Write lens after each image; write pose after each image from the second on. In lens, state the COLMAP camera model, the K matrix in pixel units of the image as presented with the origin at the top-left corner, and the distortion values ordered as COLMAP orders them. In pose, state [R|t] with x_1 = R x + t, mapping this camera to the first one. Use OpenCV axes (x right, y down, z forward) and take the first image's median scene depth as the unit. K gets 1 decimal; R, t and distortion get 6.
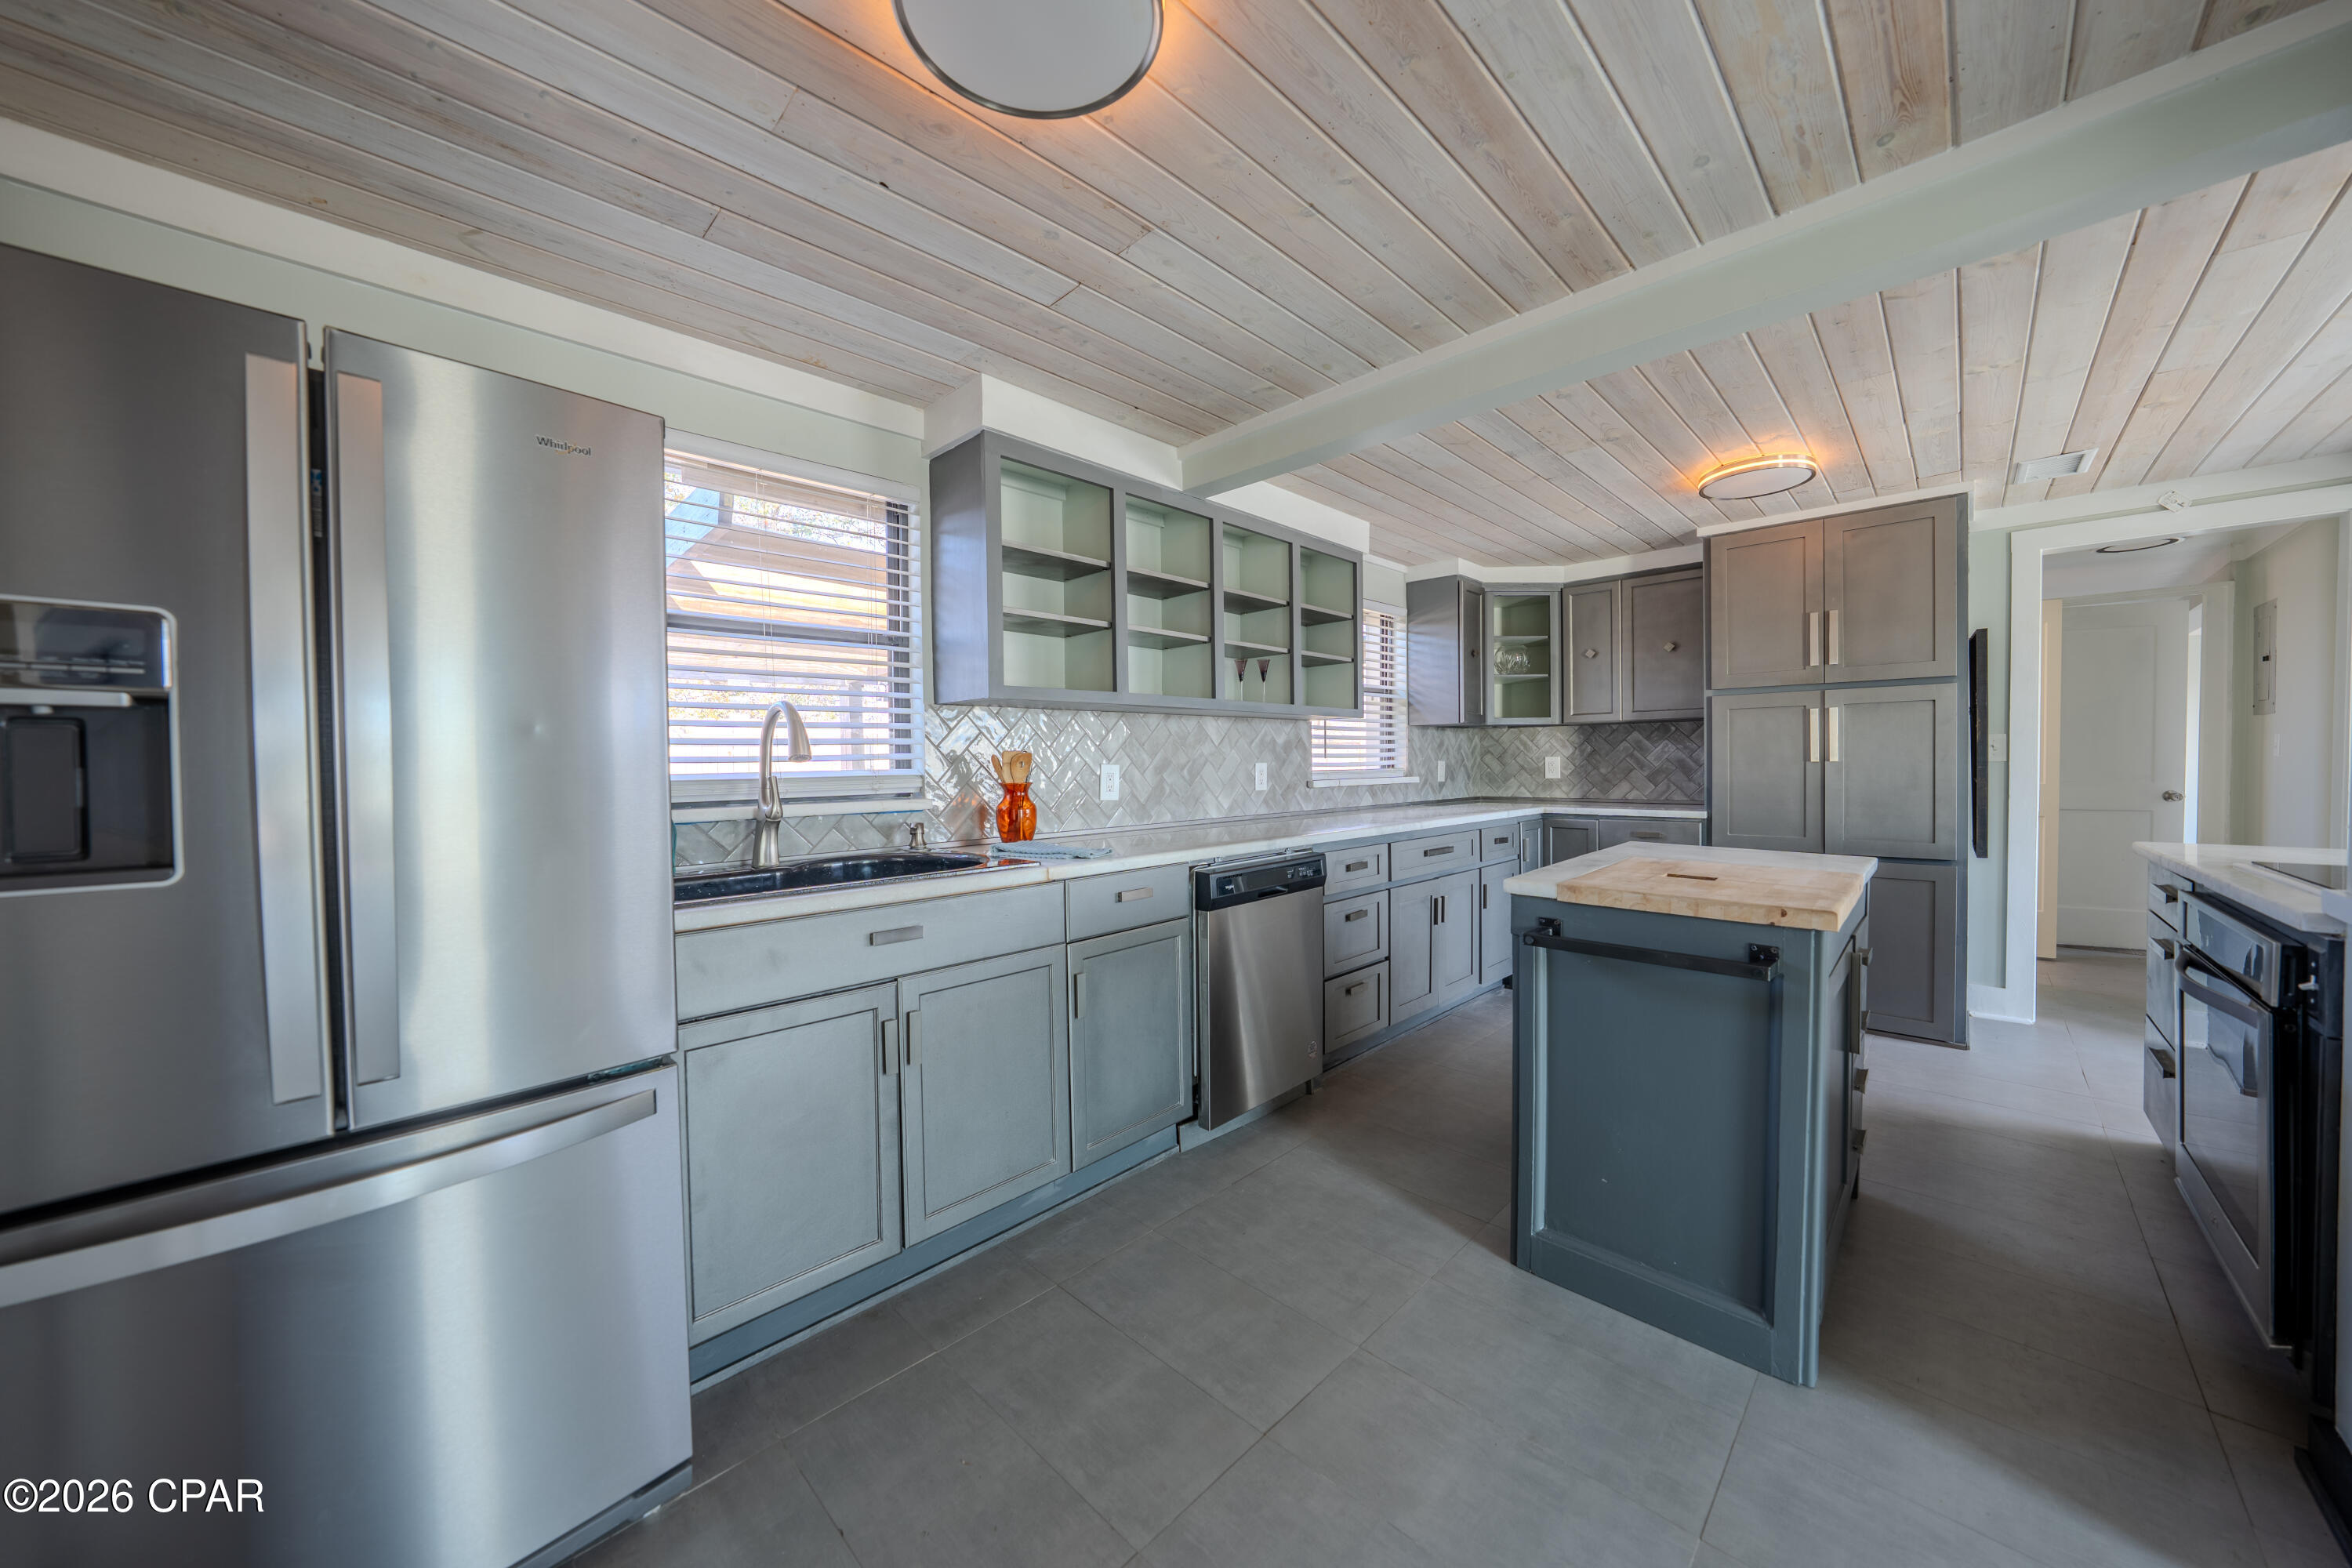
lens RADIAL K [[815.8, 0, 1179.1], [0, 815.8, 773.9], [0, 0, 1]] dist [-0.032331, 0.008577]
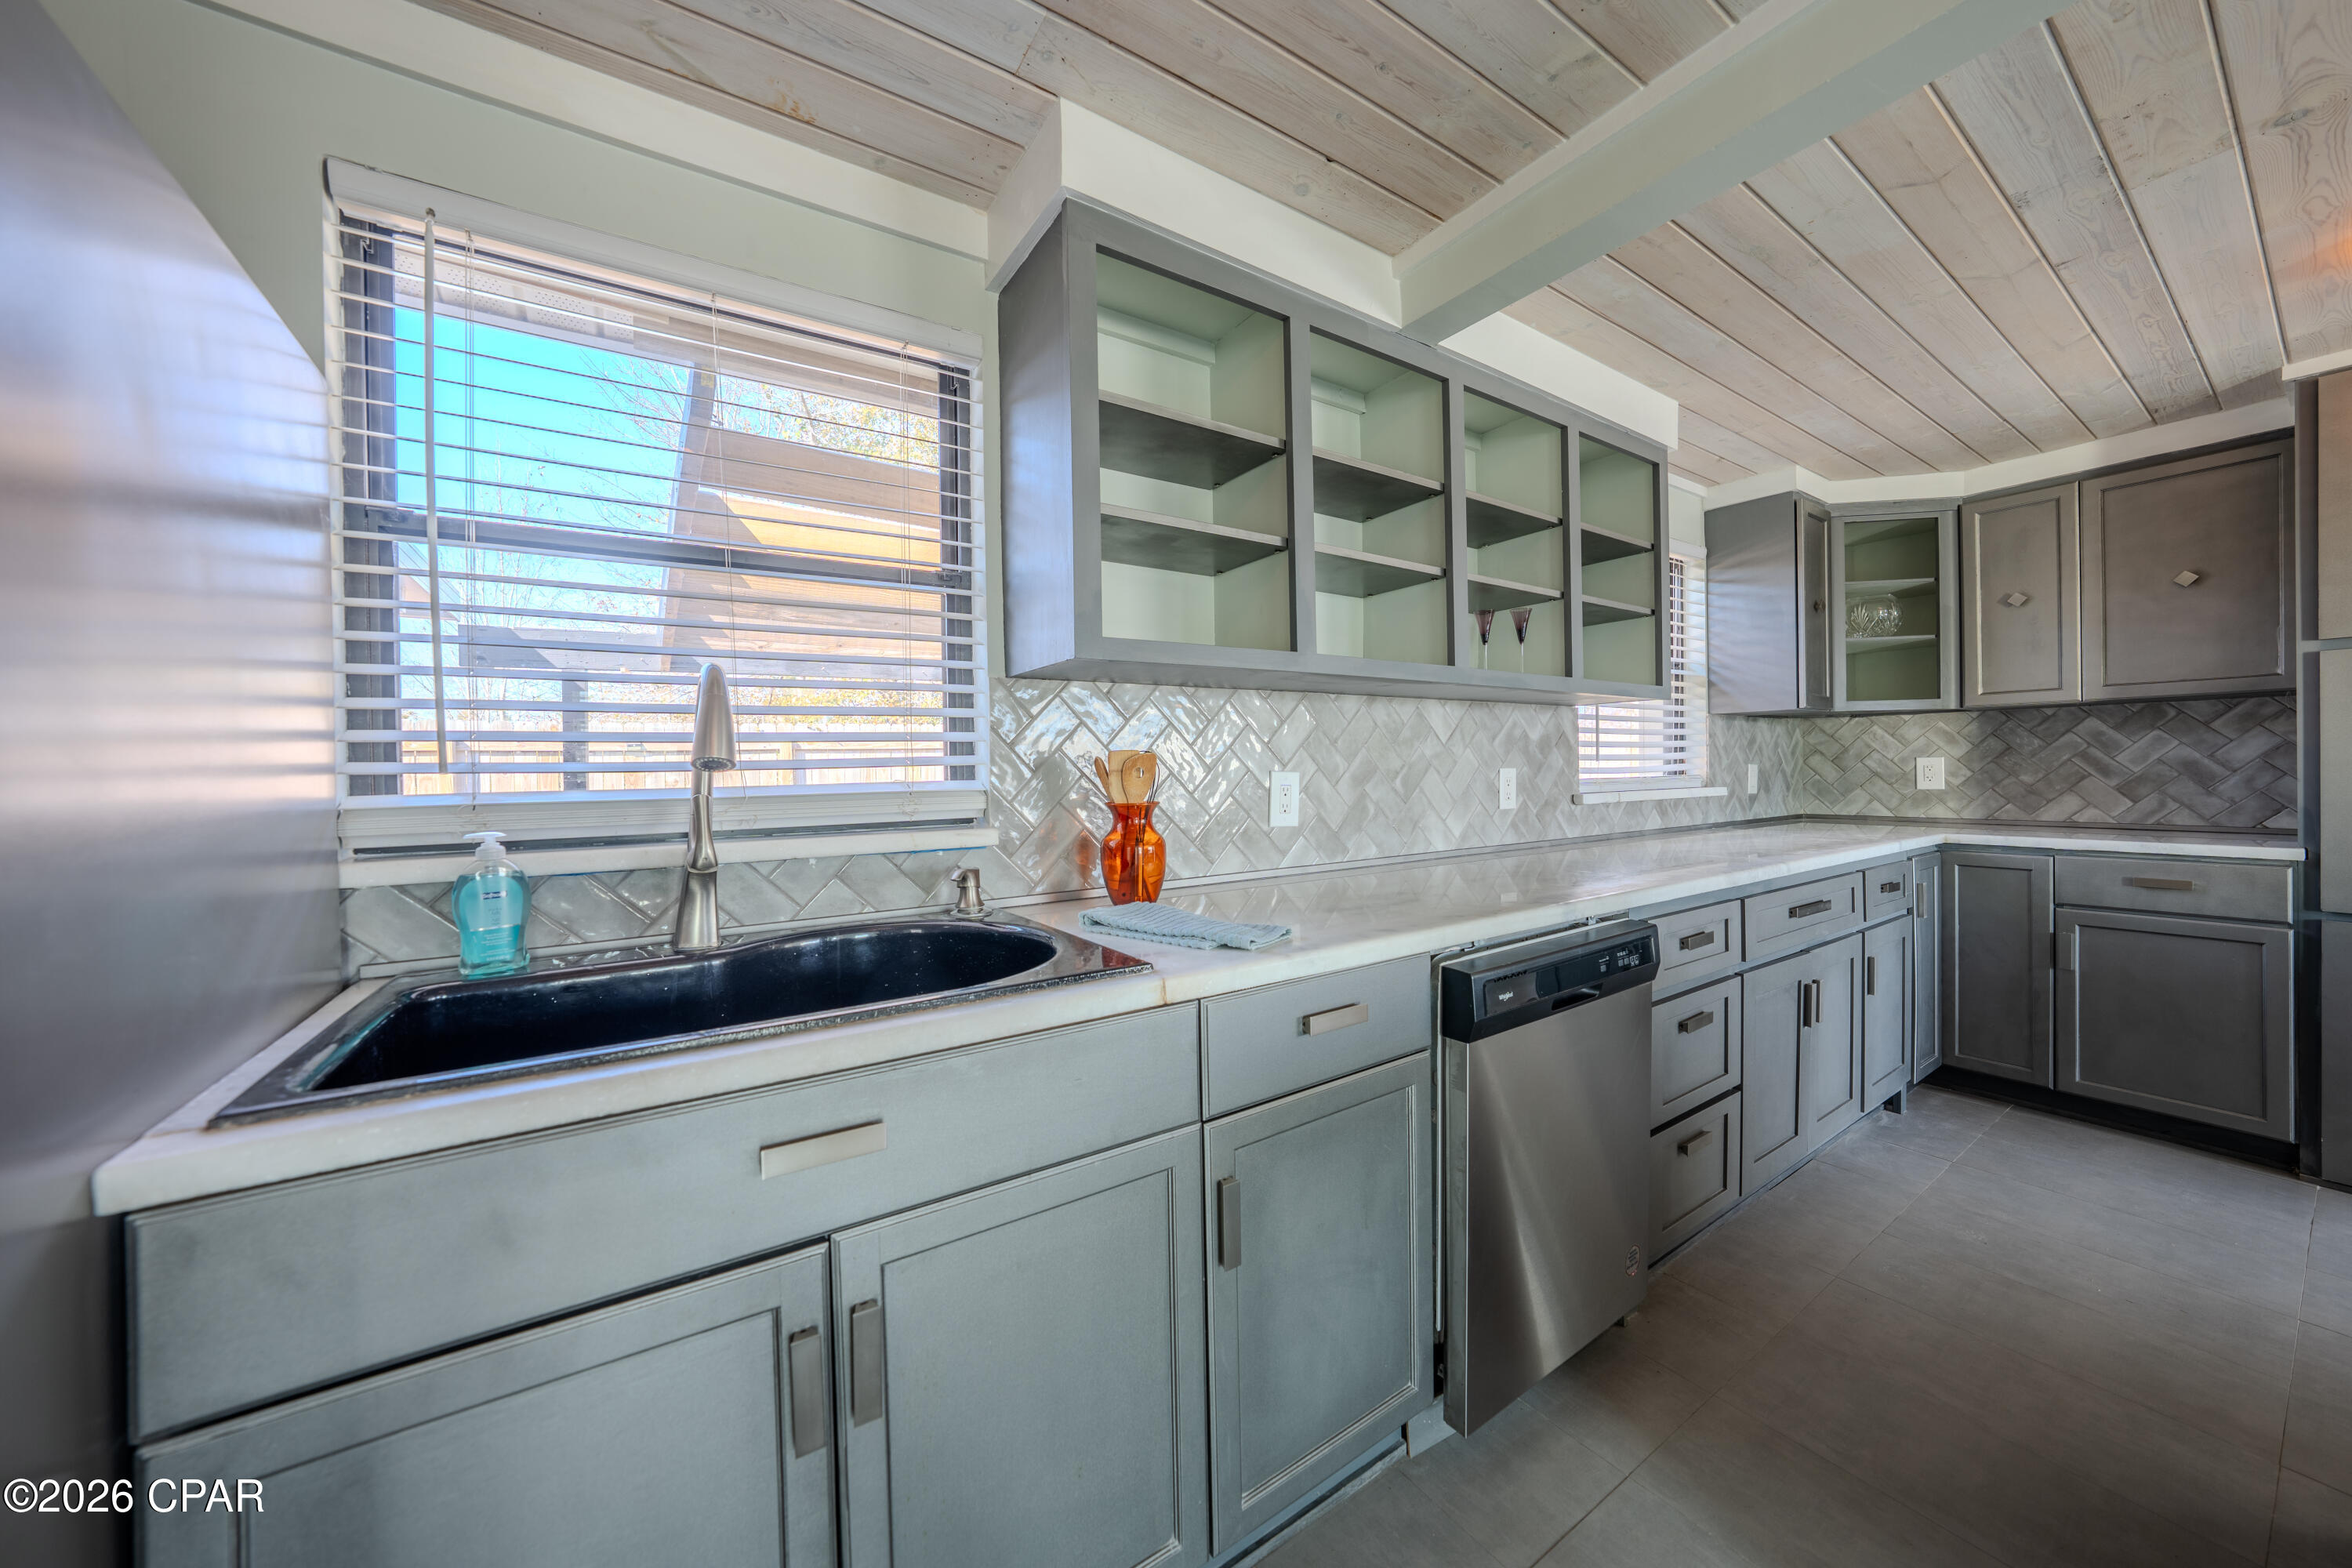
lens RADIAL K [[815.8, 0, 1179.1], [0, 815.8, 773.9], [0, 0, 1]] dist [-0.032331, 0.008577]
pose [[0.978176, -0.001745, -0.207772, -0.030796], [0.000417, 0.999979, -0.006436, -0.005458], [0.207779, 0.006209, 0.978156, 0.329659]]
